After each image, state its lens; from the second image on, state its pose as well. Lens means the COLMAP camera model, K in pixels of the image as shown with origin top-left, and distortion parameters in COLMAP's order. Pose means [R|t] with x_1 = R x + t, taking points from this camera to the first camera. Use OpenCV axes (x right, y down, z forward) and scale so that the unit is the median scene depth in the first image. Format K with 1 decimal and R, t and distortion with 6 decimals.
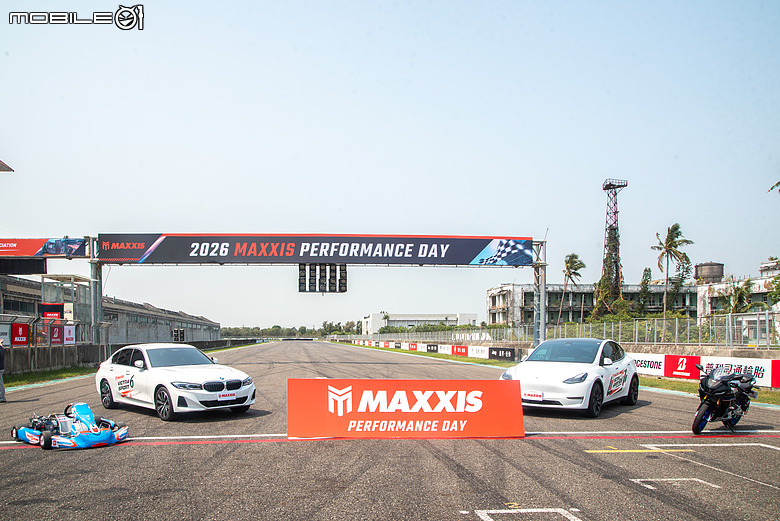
lens RADIAL K [[598.5, 0, 345.4], [0, 598.5, 341.7], [0, 0, 1]] dist [-0.001191, -0.001986]
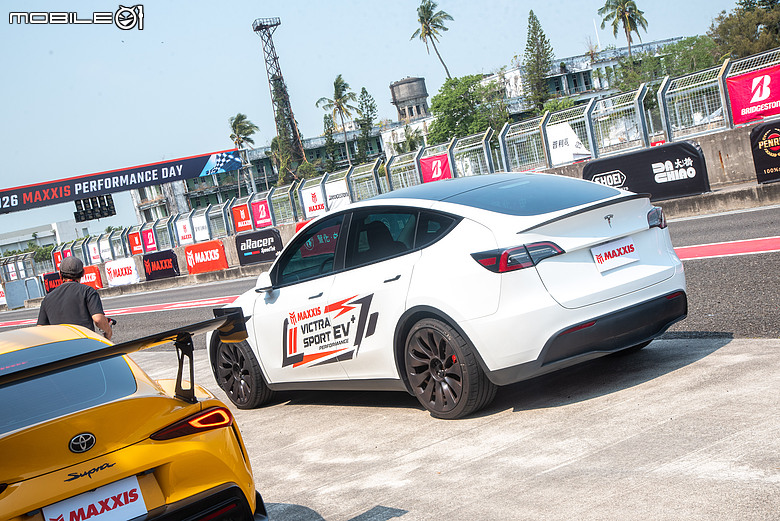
lens RADIAL K [[1128.2, 0, 388.1], [0, 1128.2, 260.4], [0, 0, 1]] dist [0.241086, 0.000000]
pose [[0.859528, -0.219722, 0.461448, -0.641389], [0.221234, 0.973854, 0.051621, 0.015646], [-0.460725, 0.057718, 0.885664, -1.429016]]
